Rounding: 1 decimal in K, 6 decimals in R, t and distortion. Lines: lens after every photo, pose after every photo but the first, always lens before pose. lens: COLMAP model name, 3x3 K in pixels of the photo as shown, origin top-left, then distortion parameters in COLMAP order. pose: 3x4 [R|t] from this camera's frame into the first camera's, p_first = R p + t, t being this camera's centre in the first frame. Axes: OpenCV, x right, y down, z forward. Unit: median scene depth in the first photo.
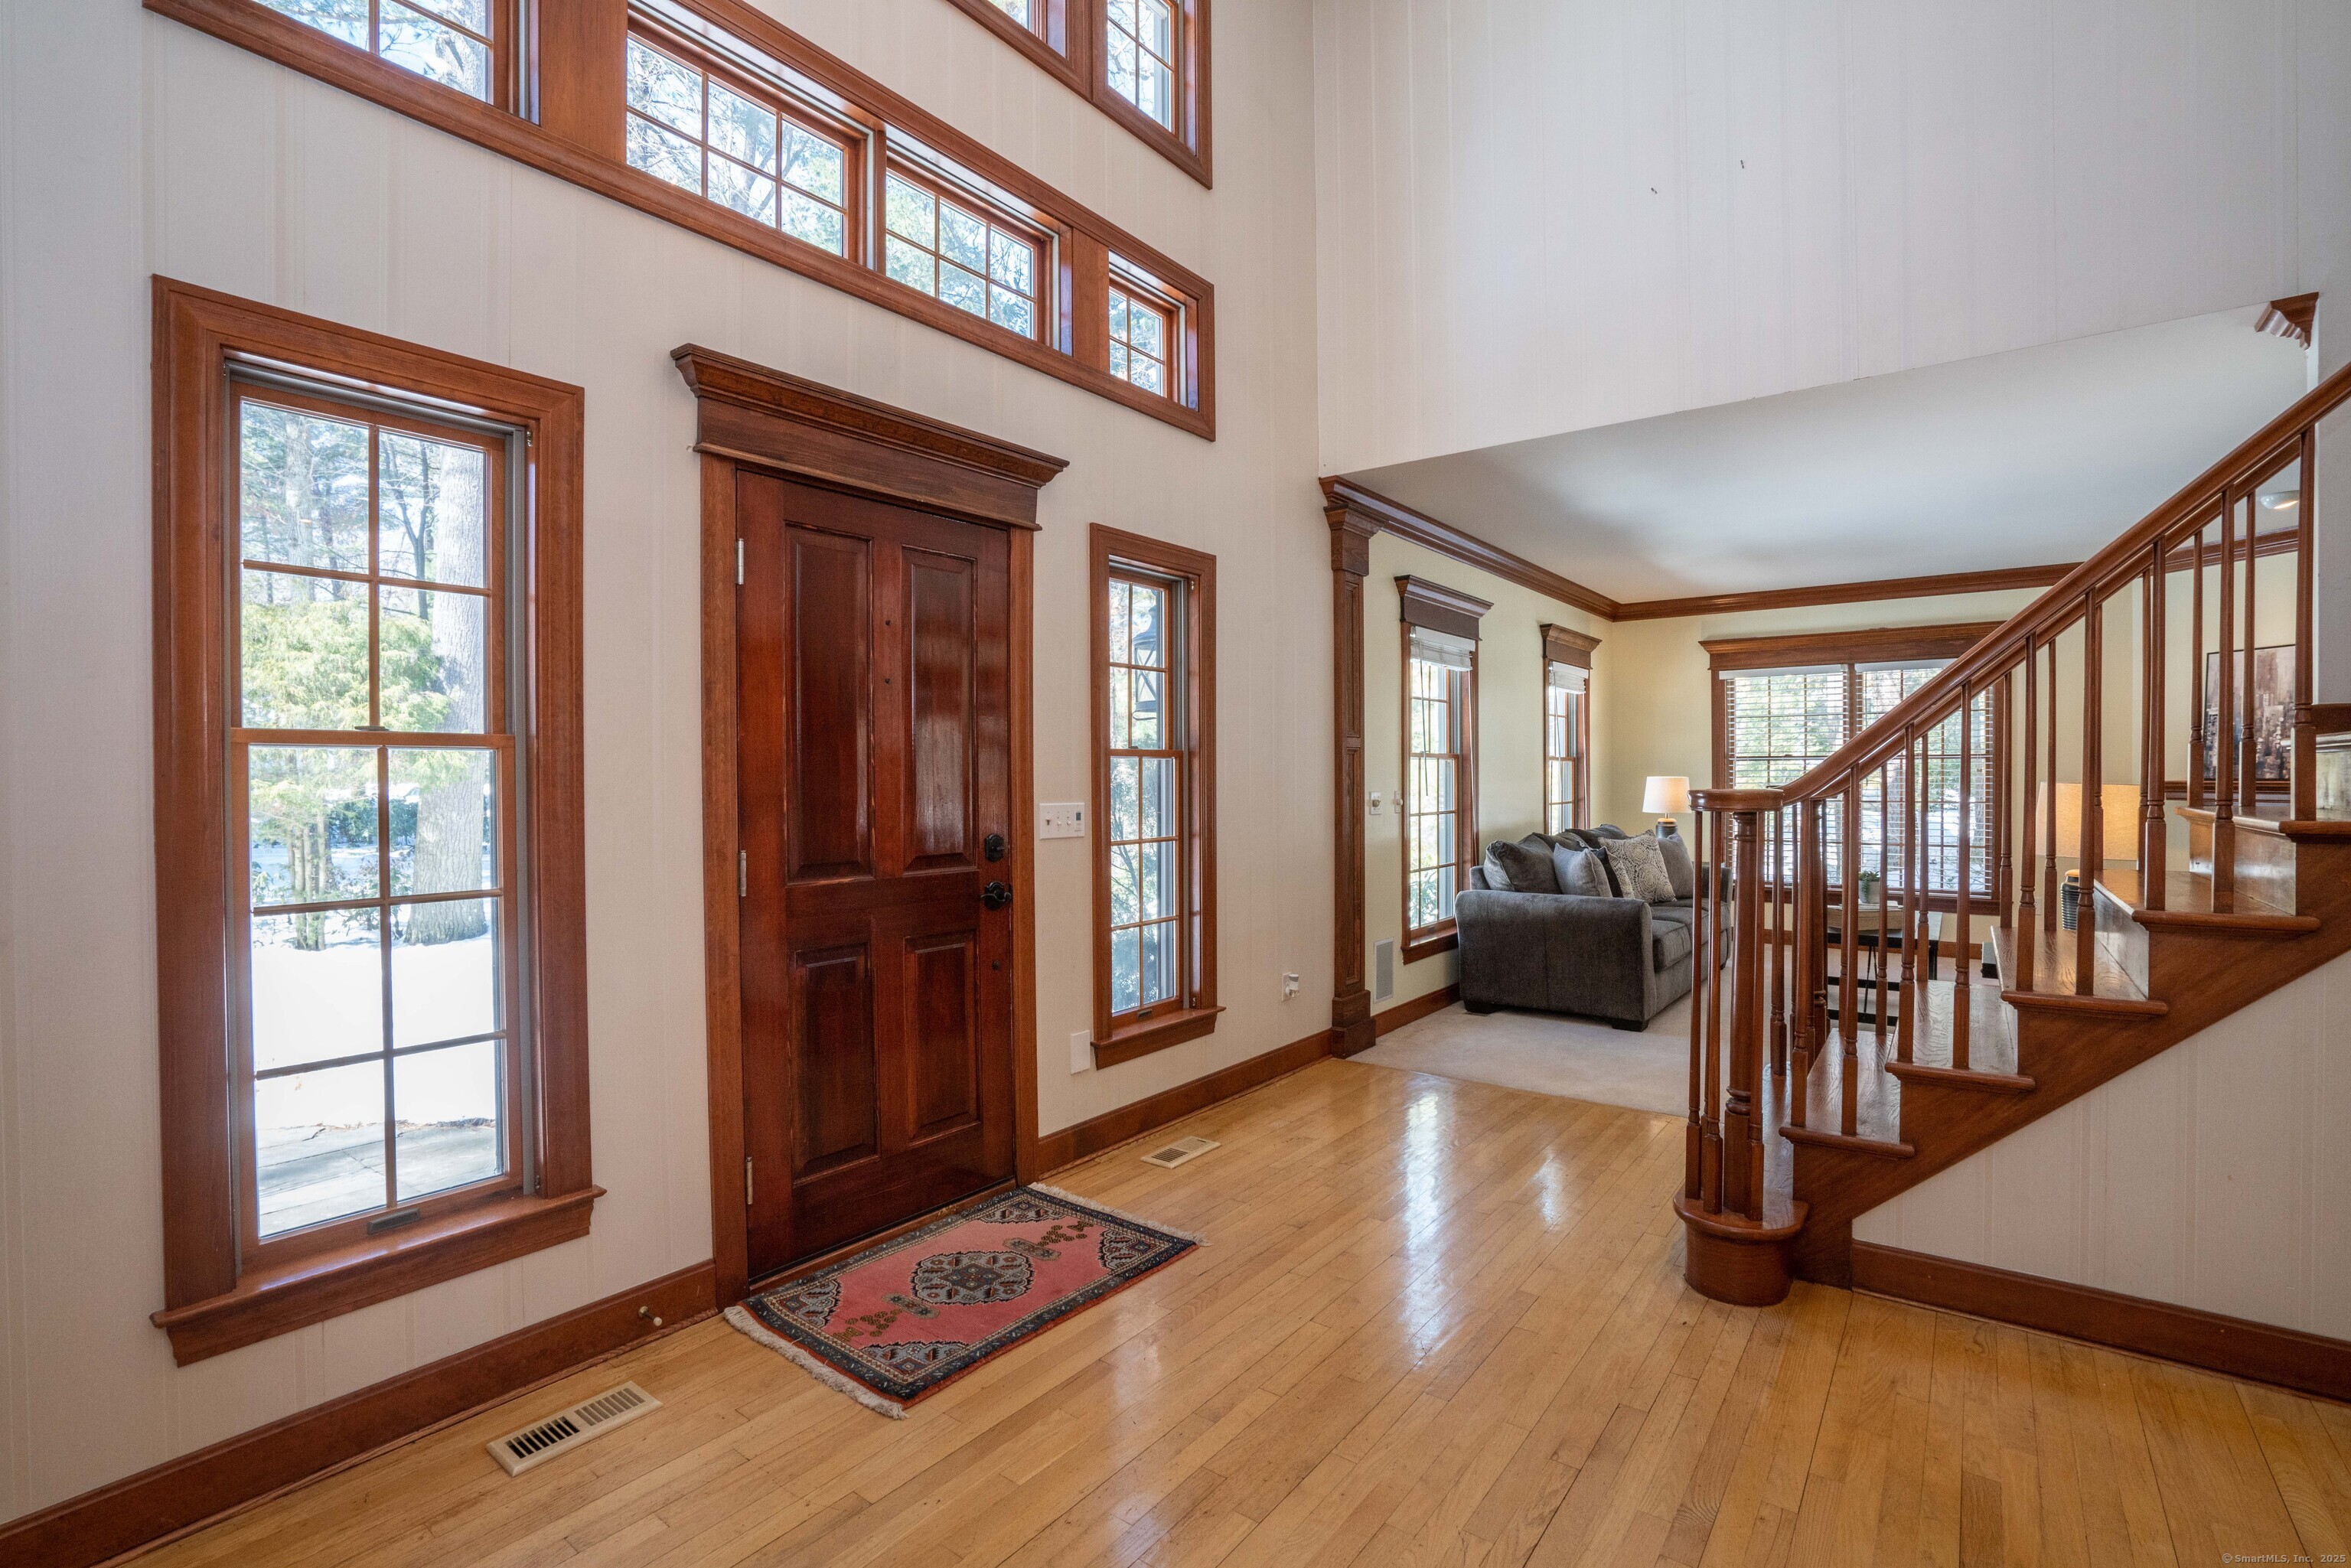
lens RADIAL K [[1066.6, 0, 1166.0], [0, 1066.6, 777.8], [0, 0, 1]] dist [-0.016497, 0.000746]
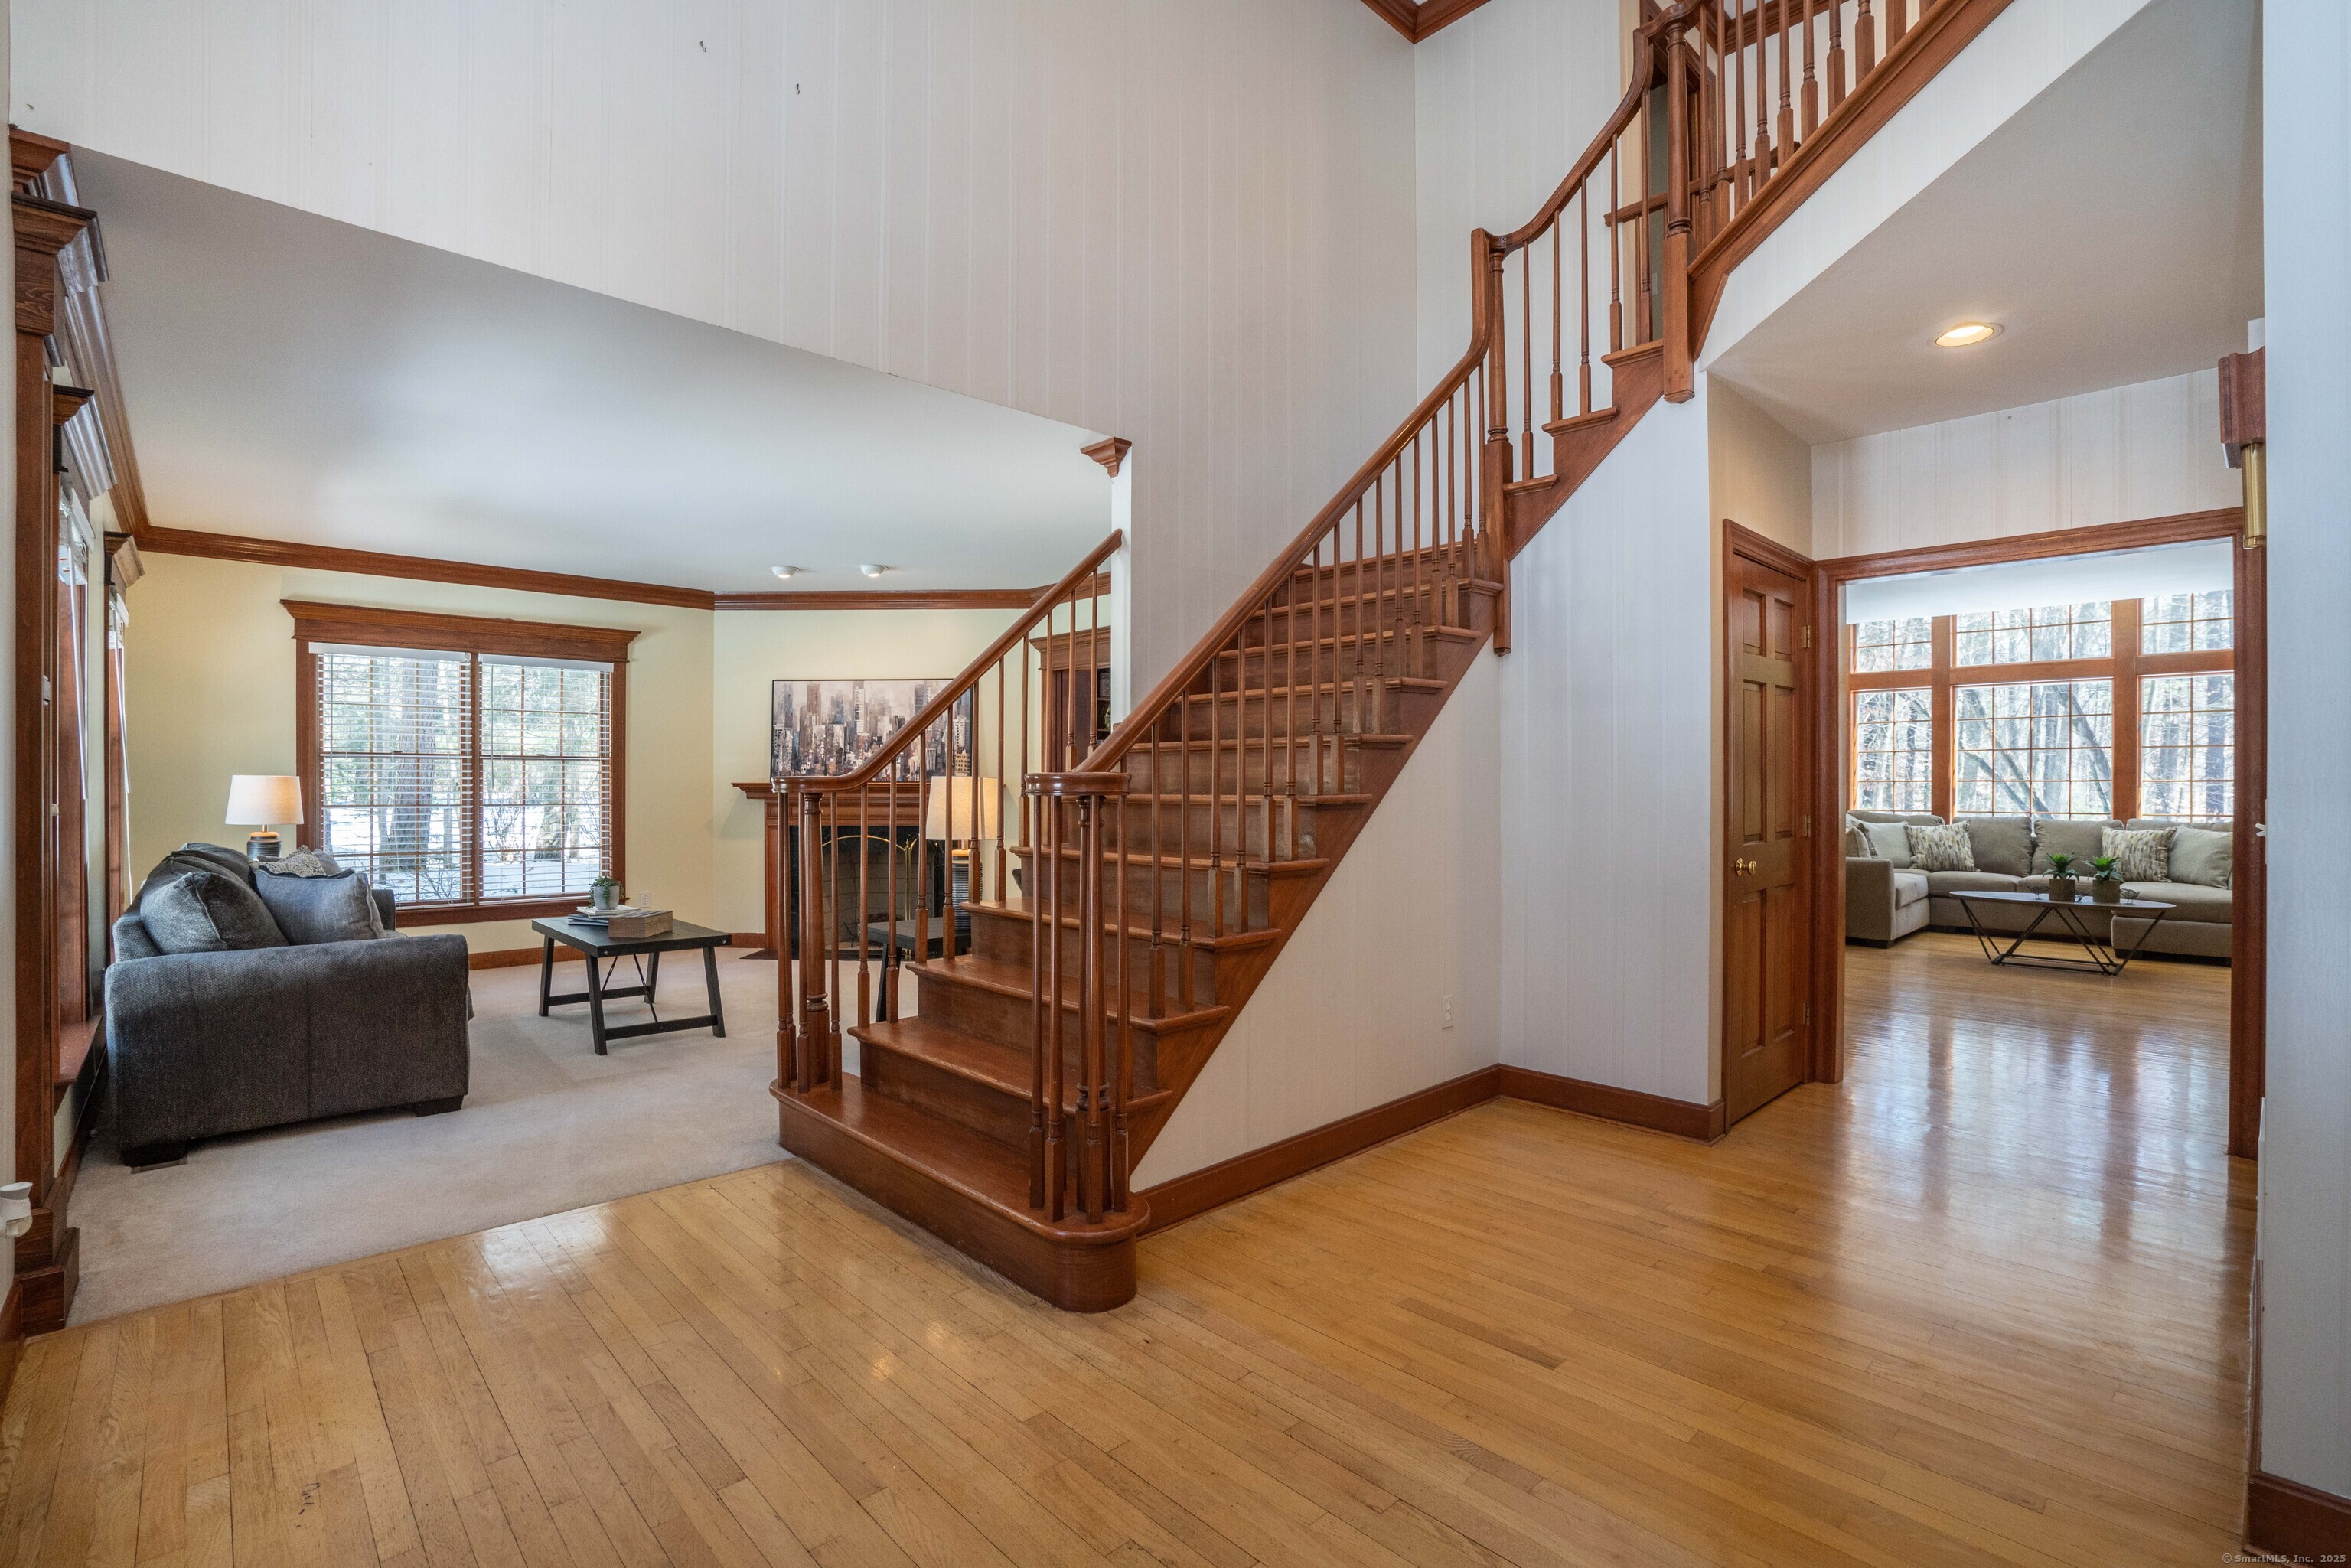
lens RADIAL K [[1066.6, 0, 1161.5], [0, 1066.6, 792.1], [0, 0, 1]] dist [-0.016497, 0.000746]
pose [[0.178151, -0.000963, 0.984003, -0.344054], [-0.002555, 0.999996, 0.001441, 0.020613], [-0.984000, -0.002771, 0.178147, 0.648205]]
